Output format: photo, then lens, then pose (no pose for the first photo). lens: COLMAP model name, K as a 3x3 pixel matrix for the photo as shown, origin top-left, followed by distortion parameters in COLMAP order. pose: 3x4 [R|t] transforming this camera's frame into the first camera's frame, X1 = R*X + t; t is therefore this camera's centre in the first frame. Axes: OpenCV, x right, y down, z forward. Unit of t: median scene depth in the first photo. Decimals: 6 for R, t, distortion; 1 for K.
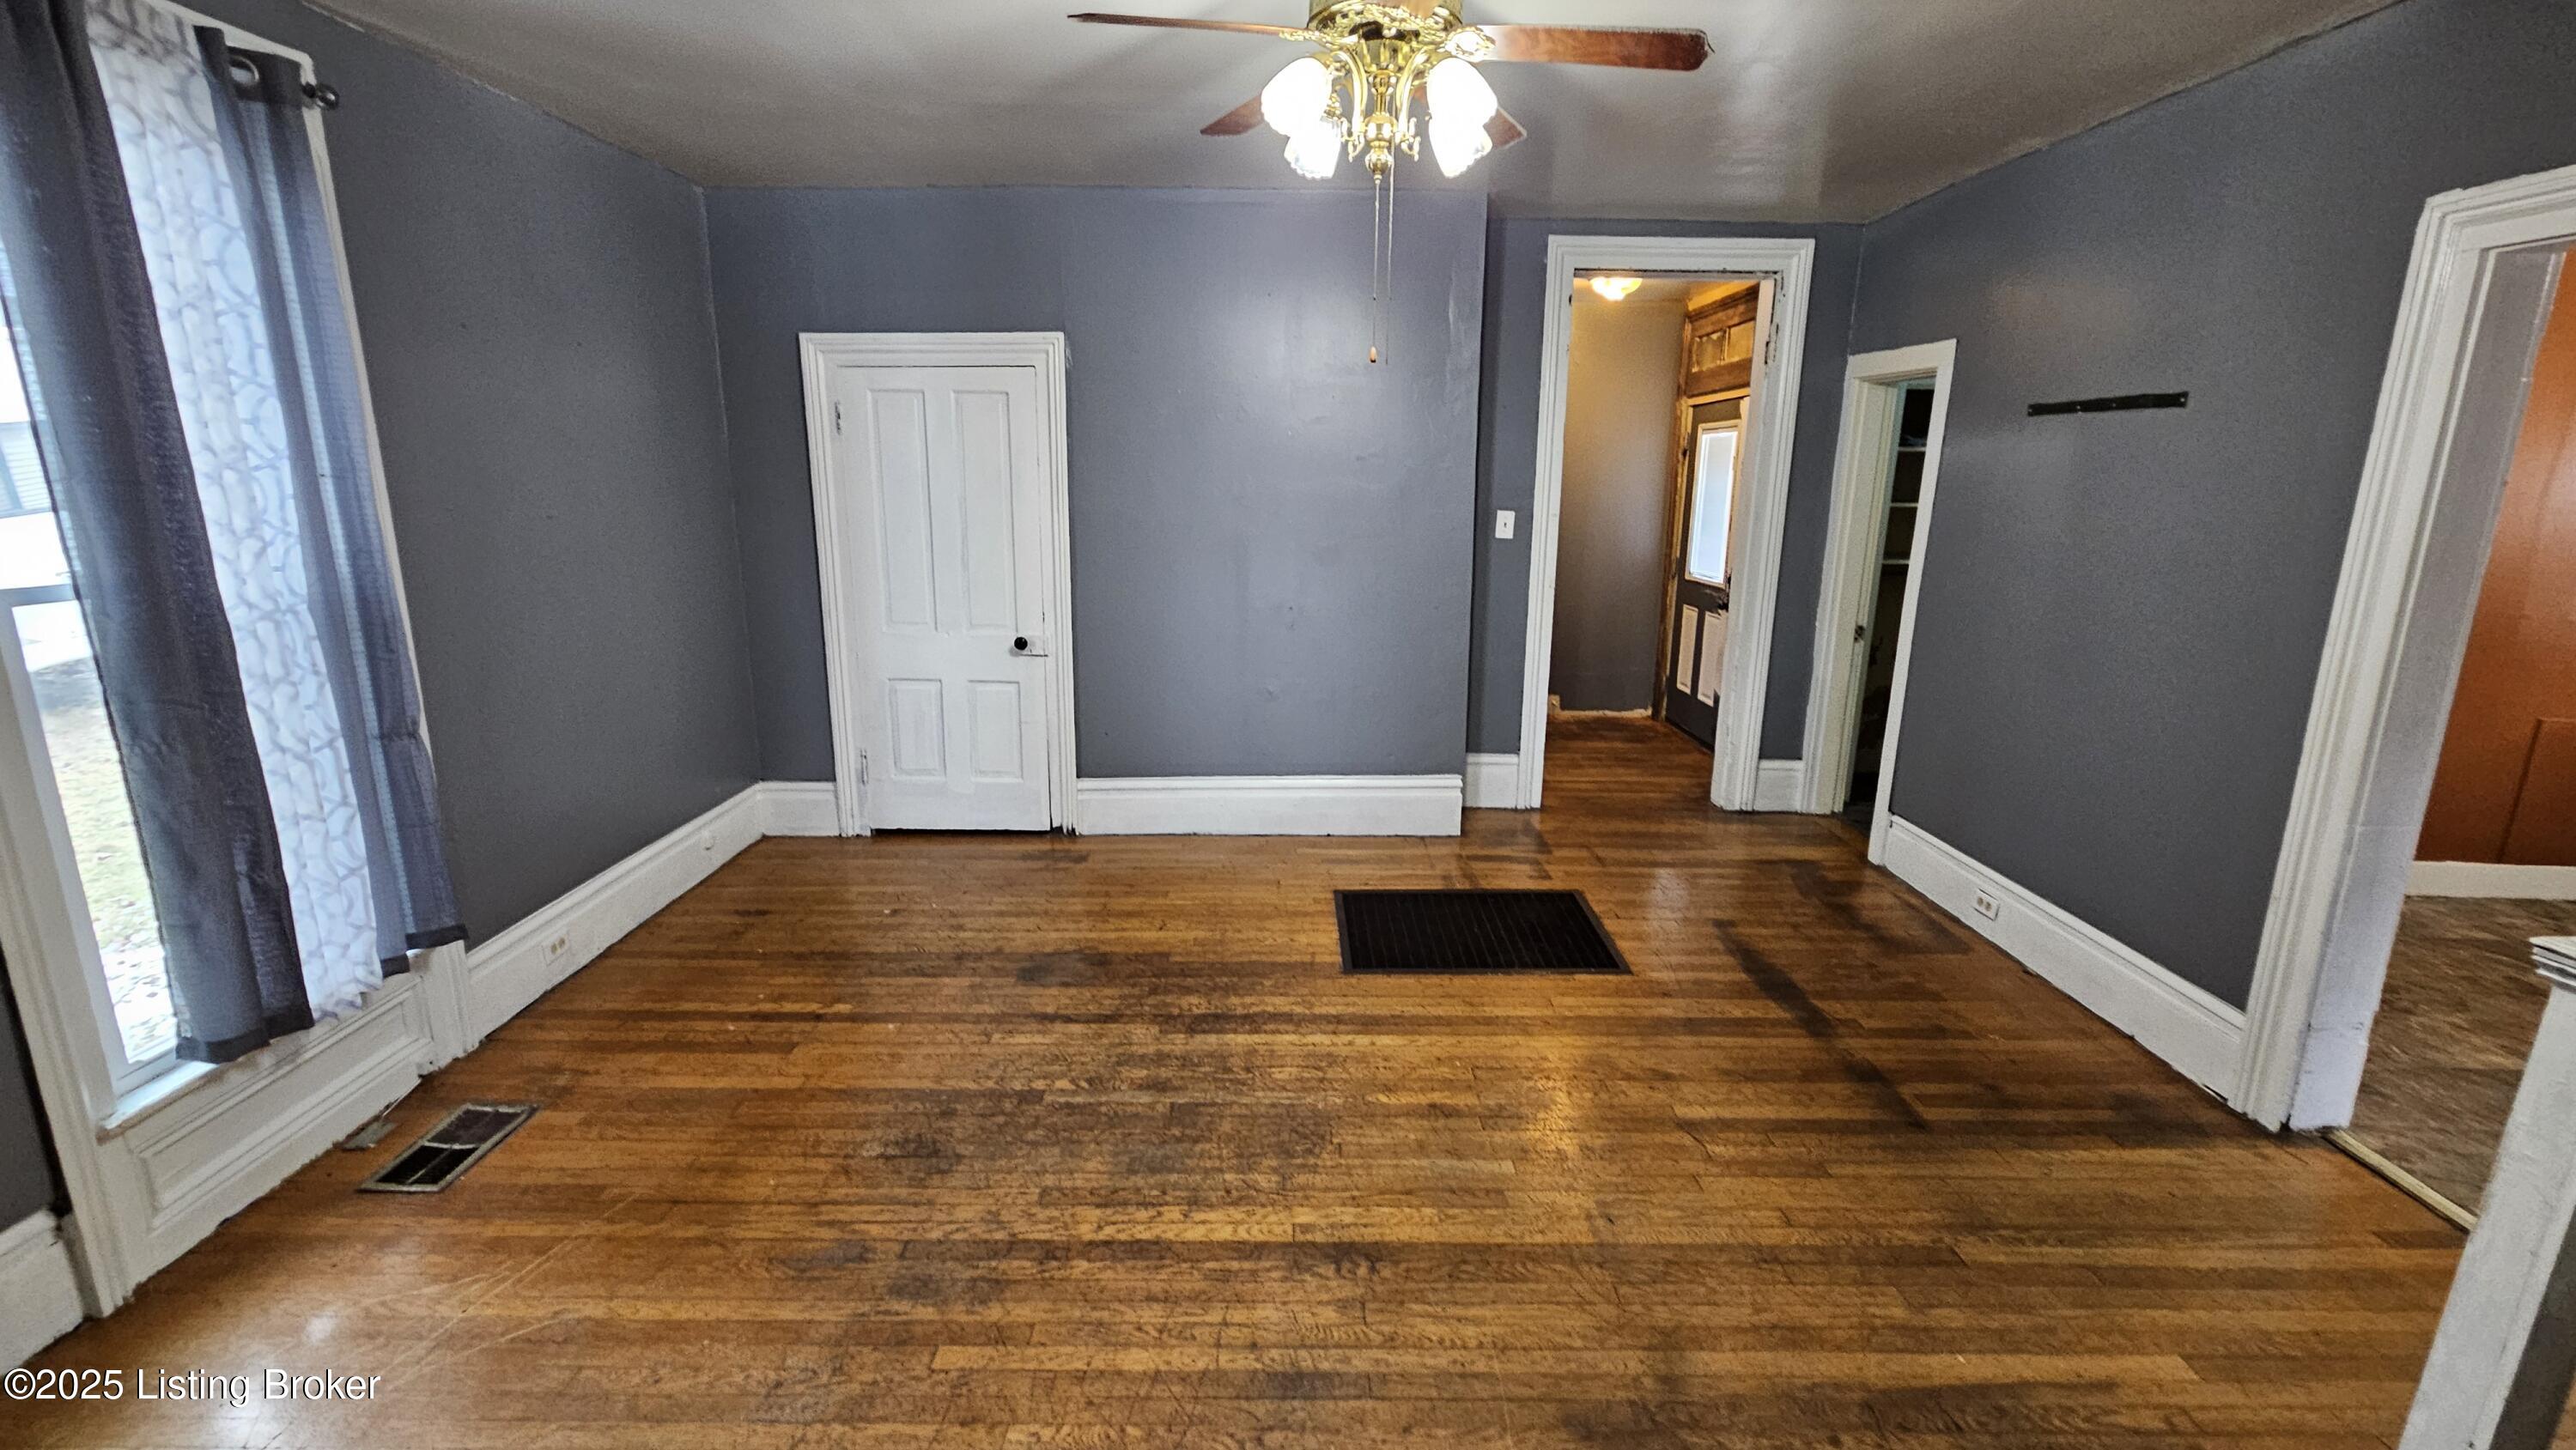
lens RADIAL K [[1055.4, 0, 1295.1], [0, 1055.4, 705.0], [0, 0, 1]] dist [0.004704, -0.000474]
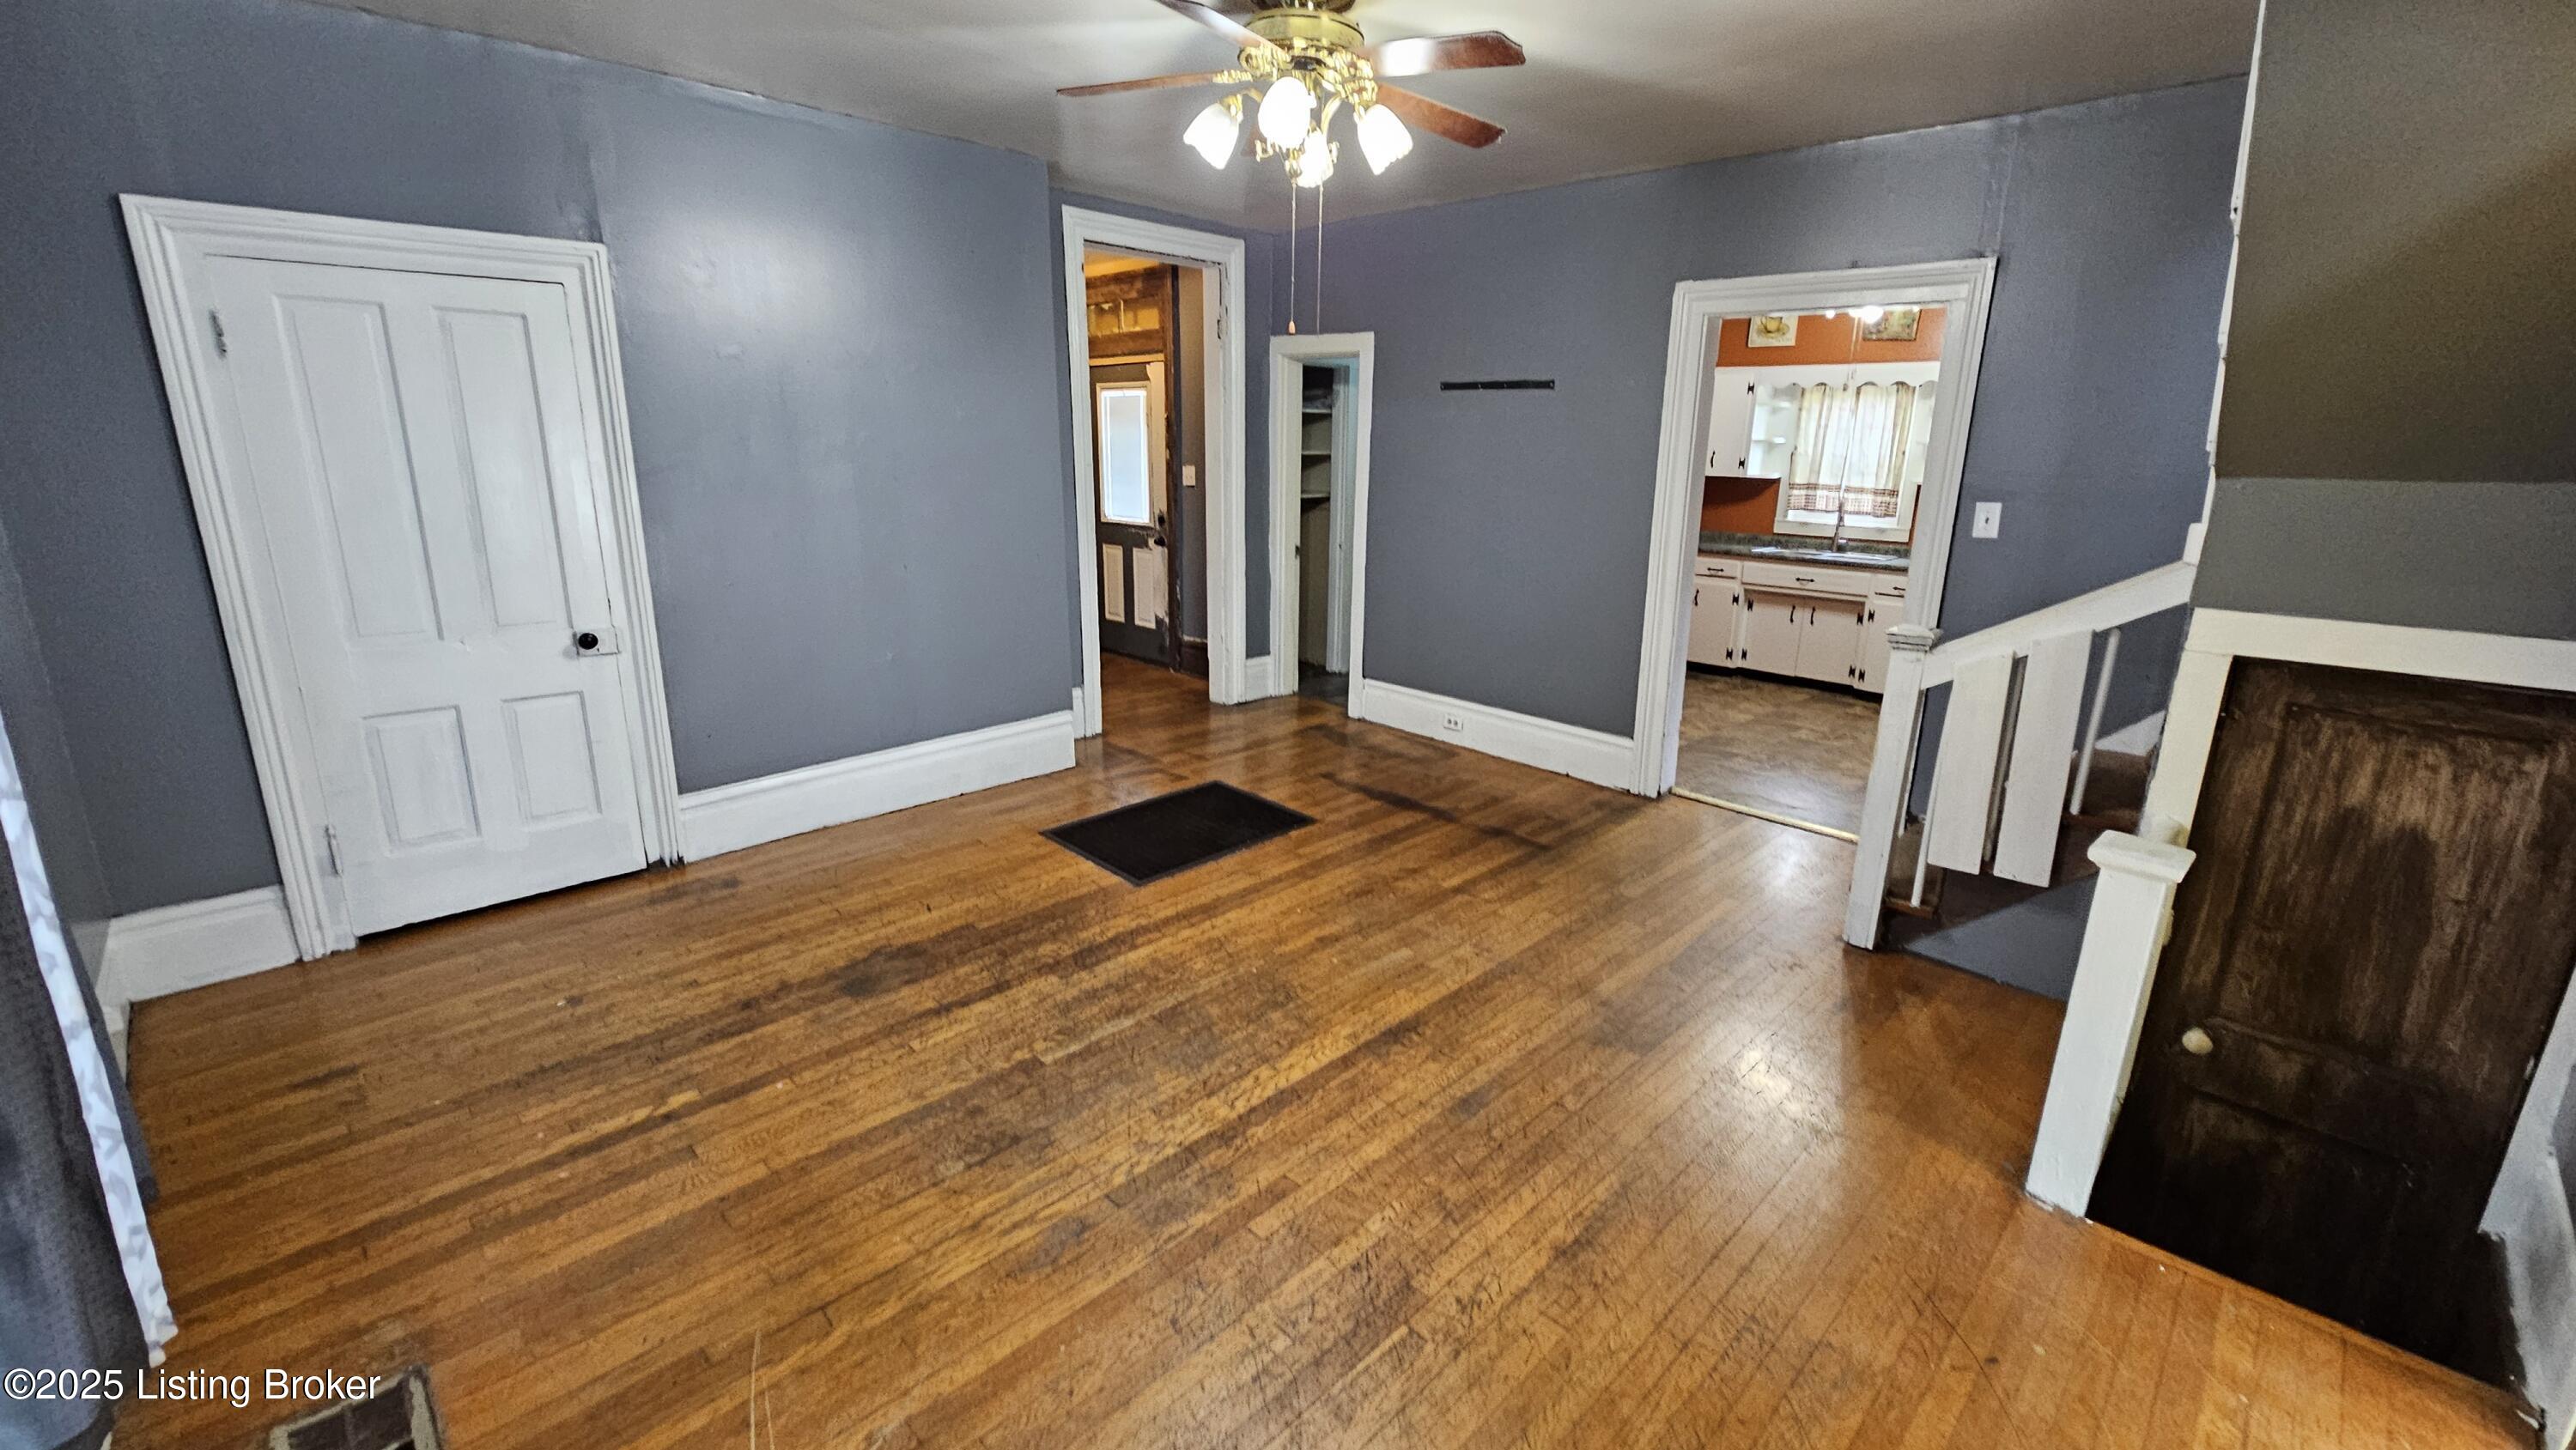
lens RADIAL K [[1055.4, 0, 1290.7], [0, 1055.4, 706.9], [0, 0, 1]] dist [0.004704, -0.000474]
pose [[0.709977, -0.174861, 0.682170, -0.594051], [0.145113, 0.984220, 0.101257, -0.018924], [-0.689112, 0.027102, 0.724148, 0.096208]]
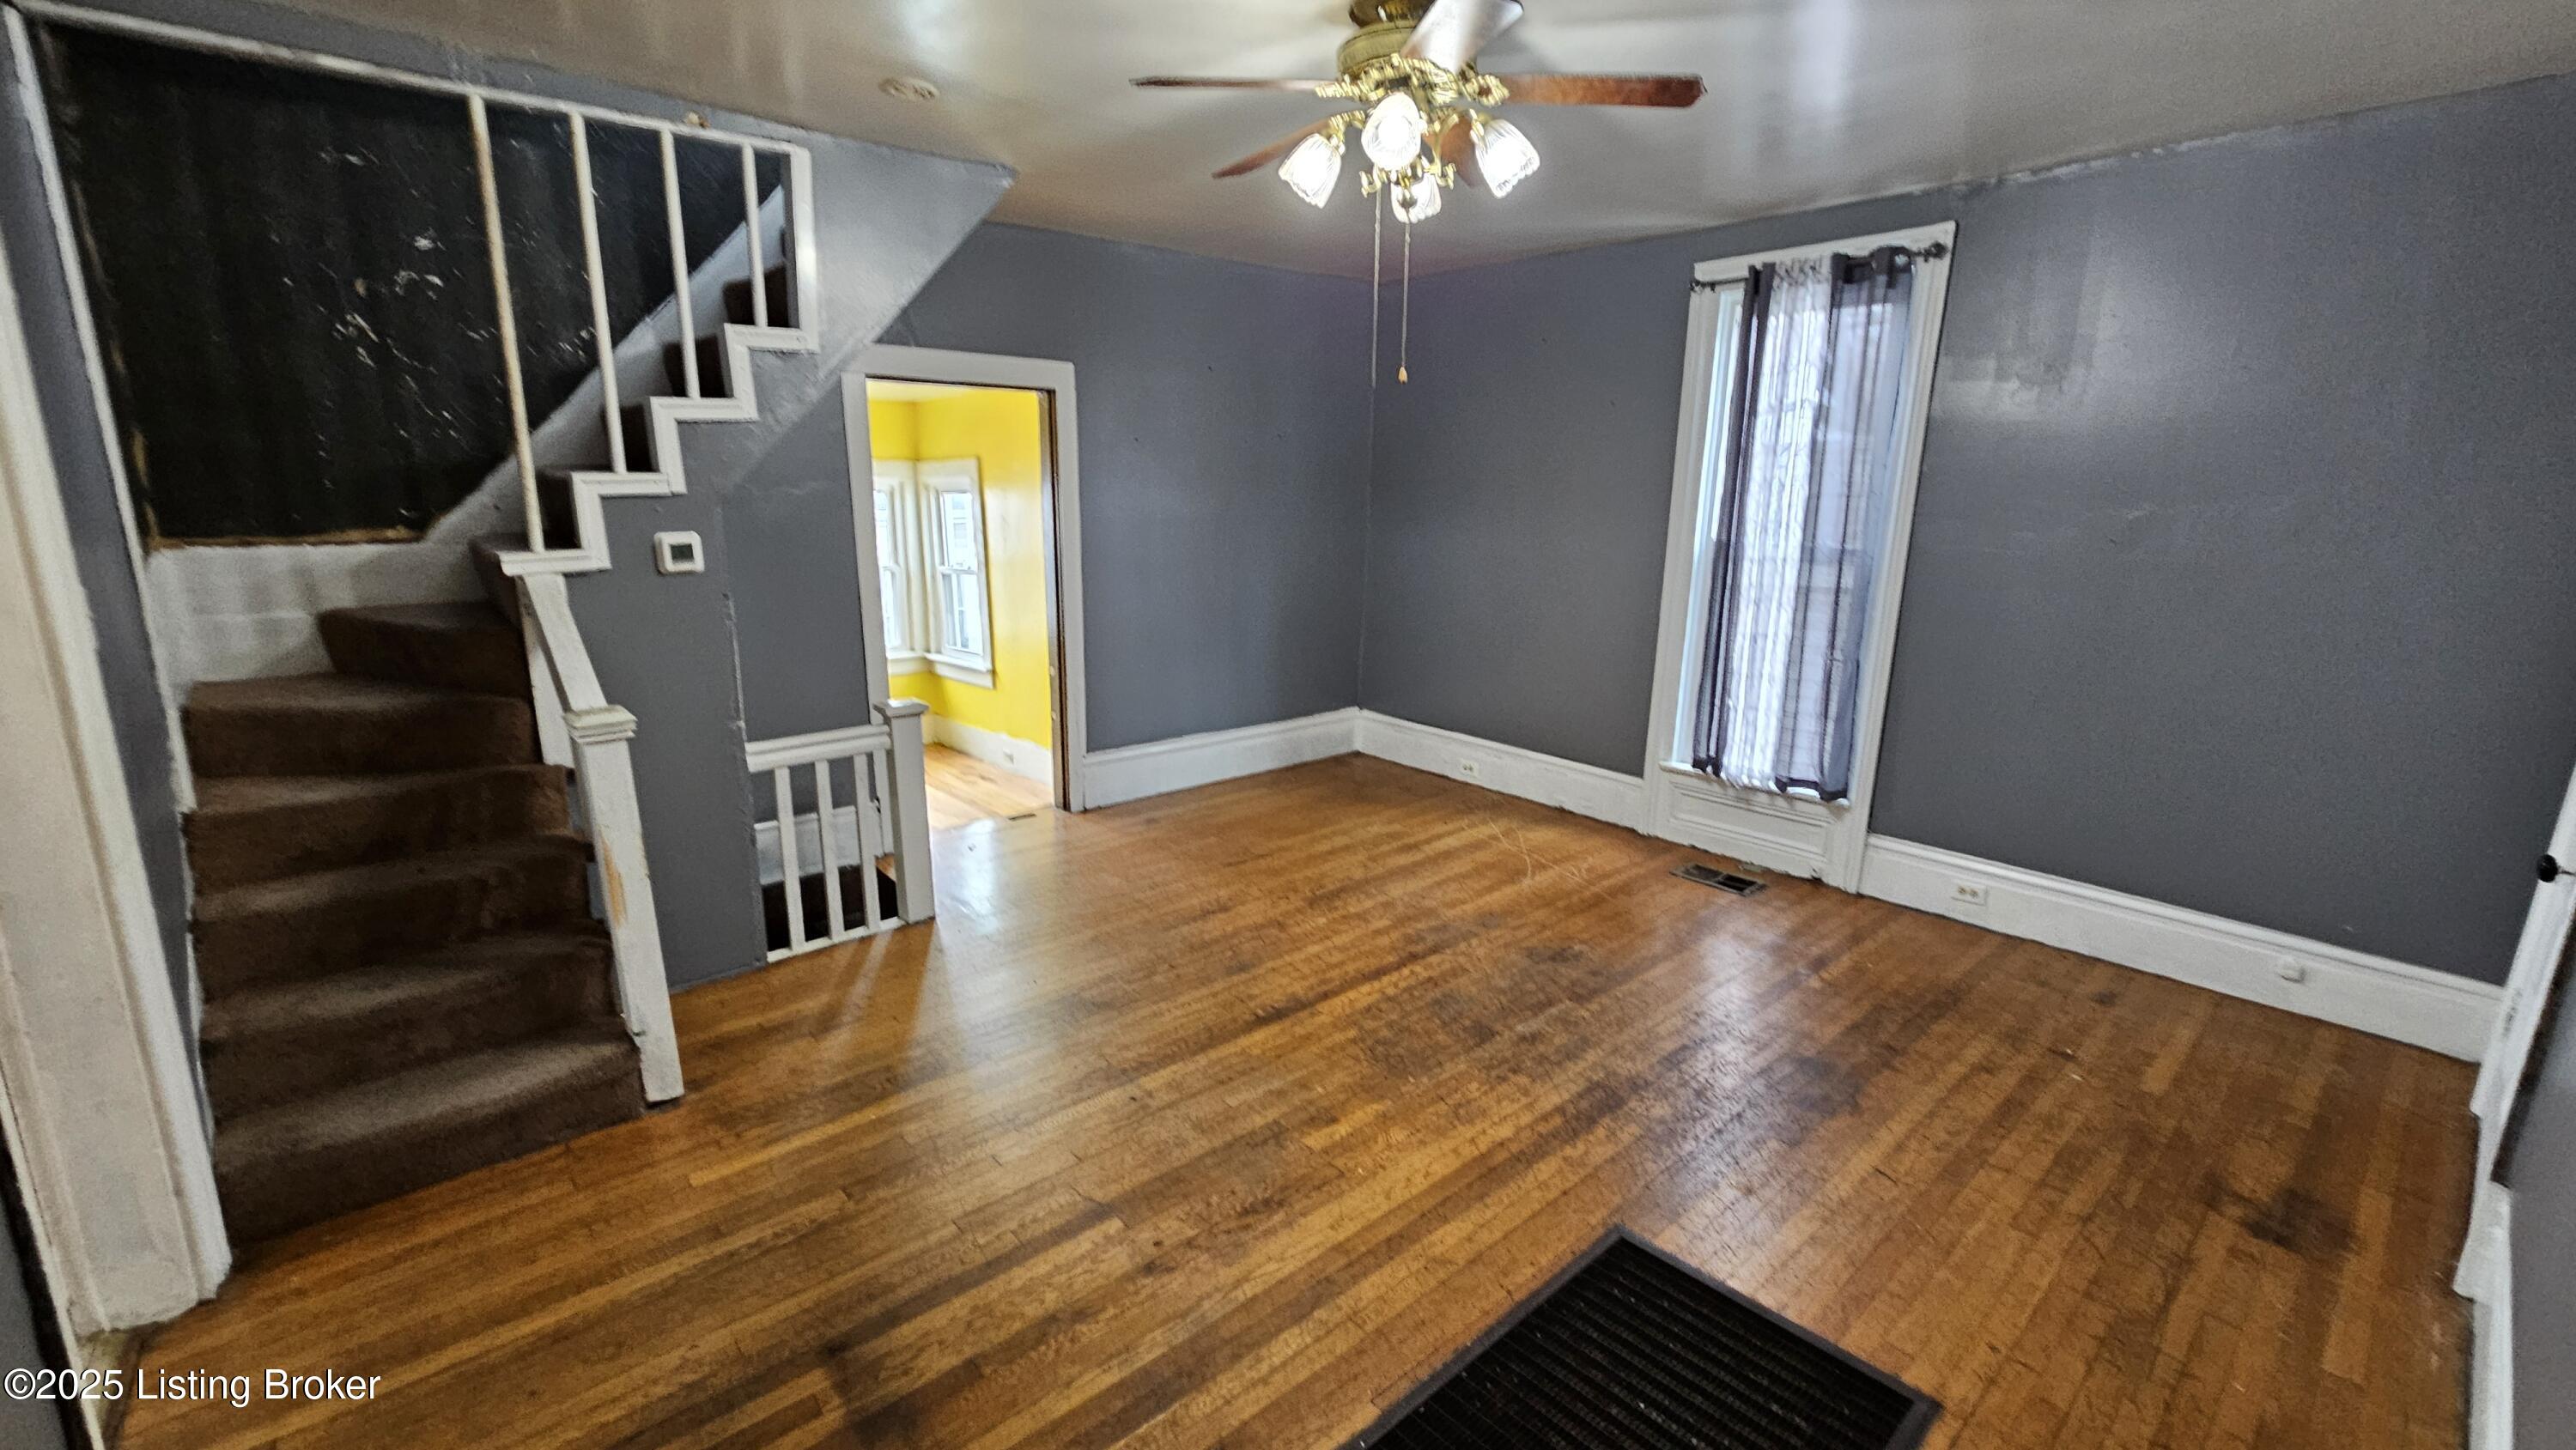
lens RADIAL K [[1055.4, 0, 1304.7], [0, 1055.4, 721.0], [0, 0, 1]] dist [0.004704, -0.000474]
pose [[-0.749007, 0.130411, -0.649601, 0.636649], [-0.166410, 0.911983, 0.374960, -0.281744], [0.641324, 0.388948, -0.661380, 1.272545]]
